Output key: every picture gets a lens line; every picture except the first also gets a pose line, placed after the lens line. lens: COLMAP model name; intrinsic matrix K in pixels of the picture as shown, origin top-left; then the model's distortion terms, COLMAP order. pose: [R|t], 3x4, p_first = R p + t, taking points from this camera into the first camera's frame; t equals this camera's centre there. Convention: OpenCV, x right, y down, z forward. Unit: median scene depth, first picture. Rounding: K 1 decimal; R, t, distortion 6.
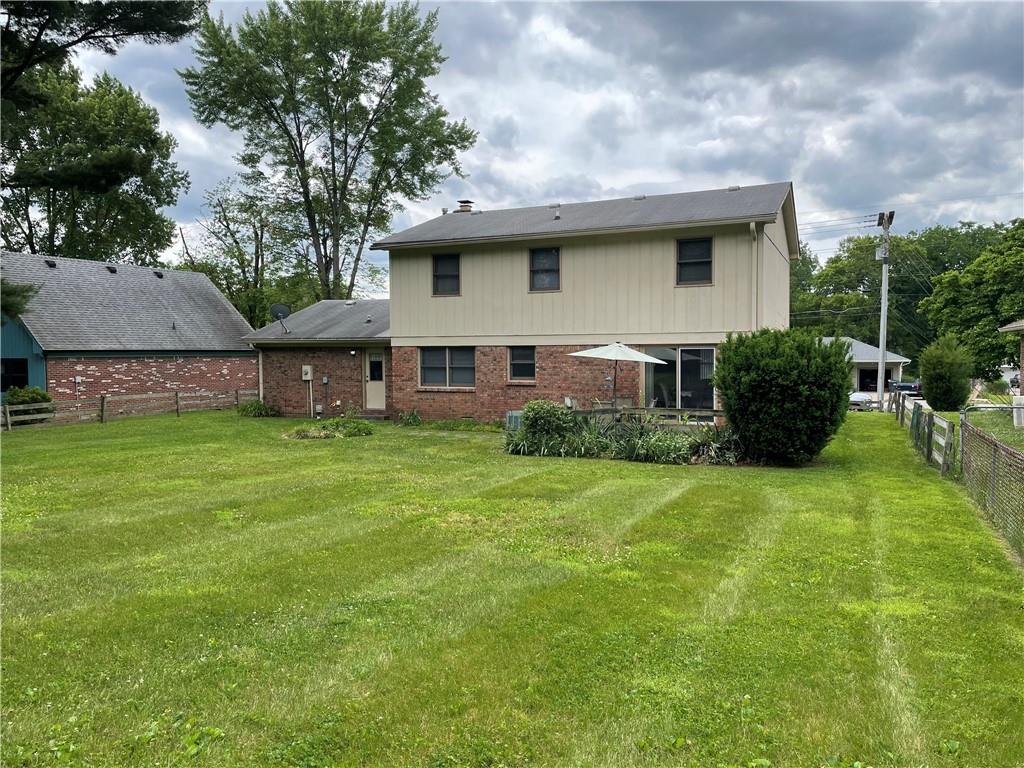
lens RADIAL K [[788.7, 0, 510.5], [0, 788.7, 386.6], [0, 0, 1]] dist [0.055142, -0.035830]
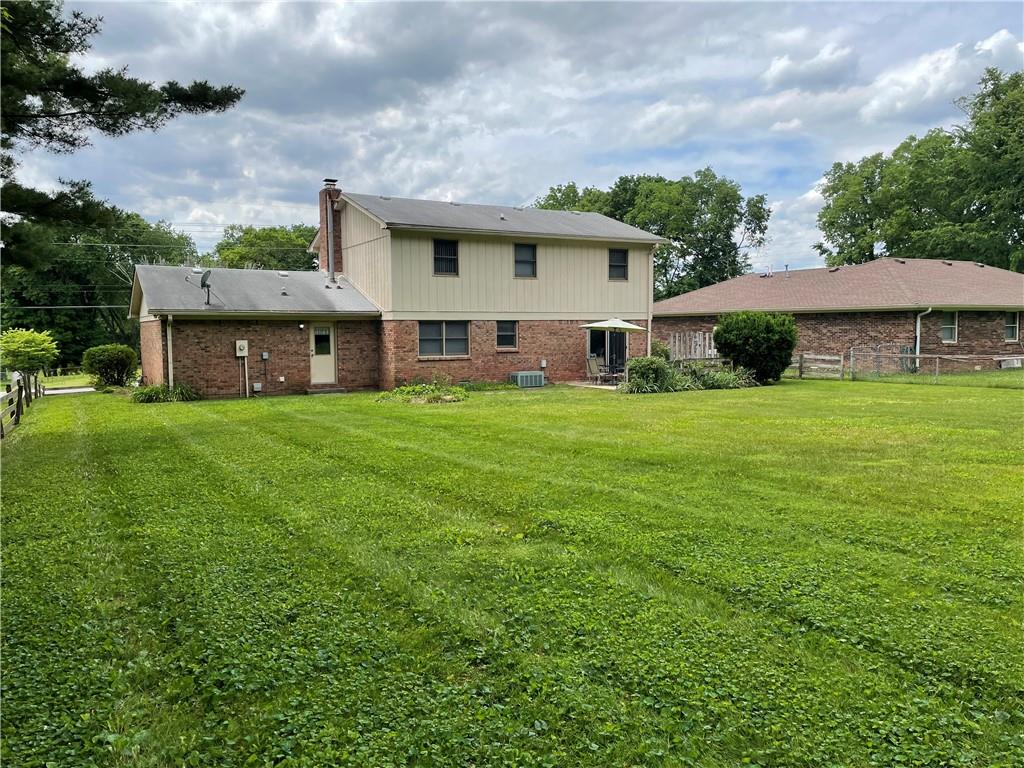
lens RADIAL K [[788.7, 0, 510.4], [0, 788.7, 381.8], [0, 0, 1]] dist [0.055142, -0.035830]
pose [[0.598703, -0.050394, 0.799384, -0.931995], [0.041206, 0.998635, 0.032094, 0.005130], [-0.799910, 0.013725, 0.599963, 0.236700]]
